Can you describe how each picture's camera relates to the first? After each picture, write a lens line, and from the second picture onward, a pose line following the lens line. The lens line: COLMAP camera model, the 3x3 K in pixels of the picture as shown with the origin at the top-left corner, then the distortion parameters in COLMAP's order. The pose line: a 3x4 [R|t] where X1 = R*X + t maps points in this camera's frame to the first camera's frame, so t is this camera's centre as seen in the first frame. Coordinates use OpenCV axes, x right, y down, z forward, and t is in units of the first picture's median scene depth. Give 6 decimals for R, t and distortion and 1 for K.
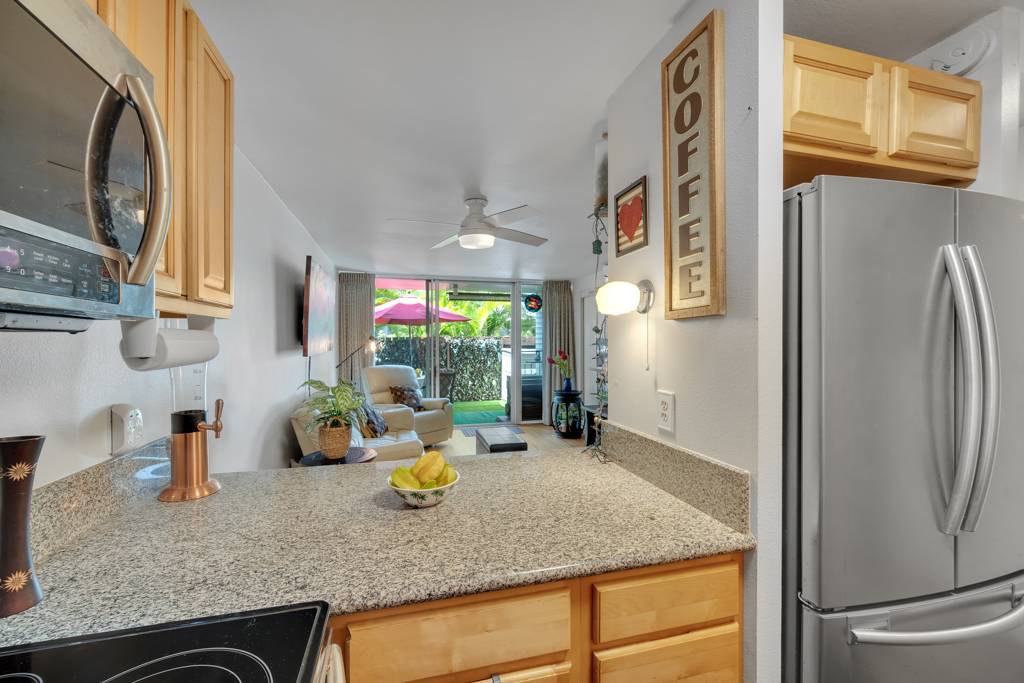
lens RADIAL K [[407.7, 0, 509.9], [0, 407.7, 339.9], [0, 0, 1]] dist [0.001561, -0.000263]
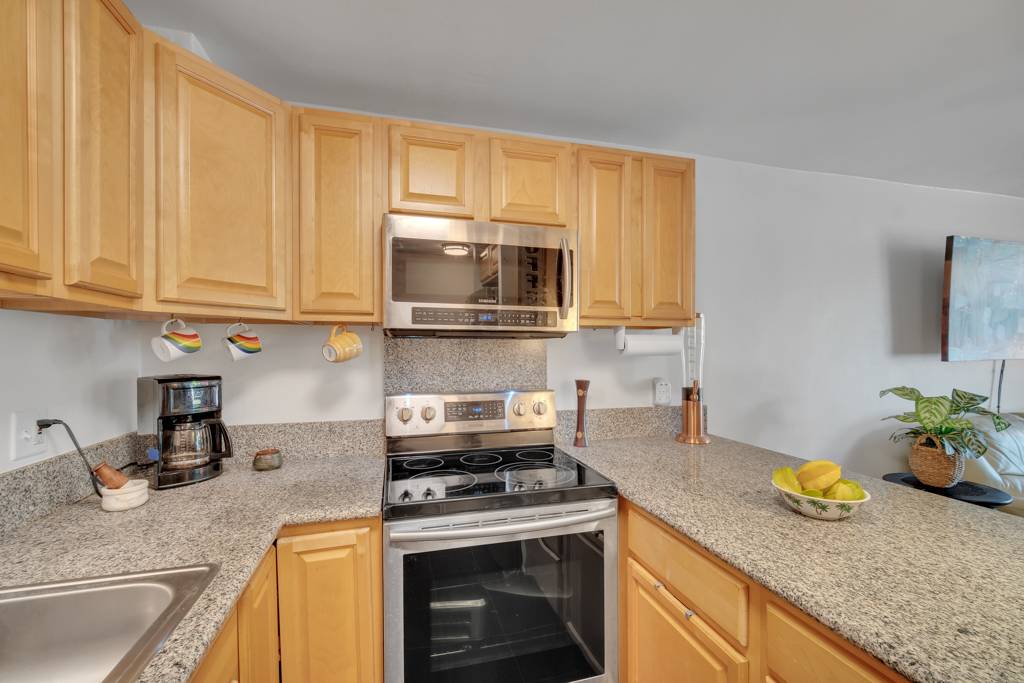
lens RADIAL K [[425.0, 0, 504.9], [0, 425.0, 350.9], [0, 0, 1]] dist [-0.002844, -0.000159]
pose [[-0.003810, 0.003005, -0.999988, 0.991679], [0.006956, 0.999971, 0.002978, 0.031577], [0.999969, -0.006945, -0.003831, 0.361258]]
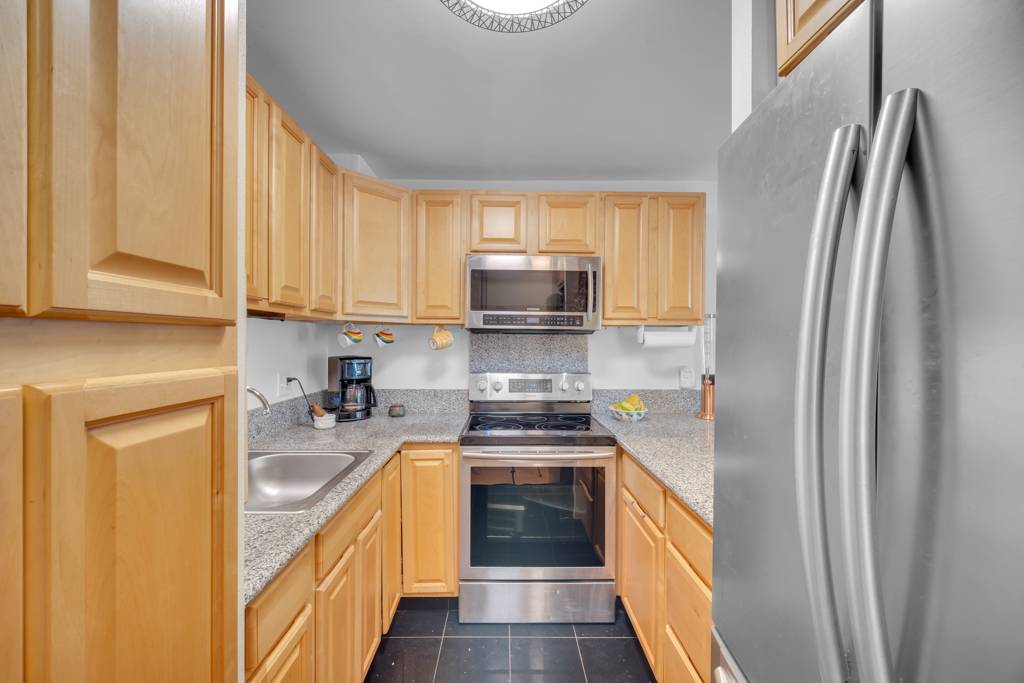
lens RADIAL K [[407.7, 0, 509.9], [0, 407.7, 339.9], [0, 0, 1]] dist [0.001561, -0.000263]
pose [[-0.243974, -0.005302, -0.969767, 1.543700], [-0.001161, 0.999986, -0.005175, 0.030346], [0.969781, -0.000137, -0.243976, 0.677515]]
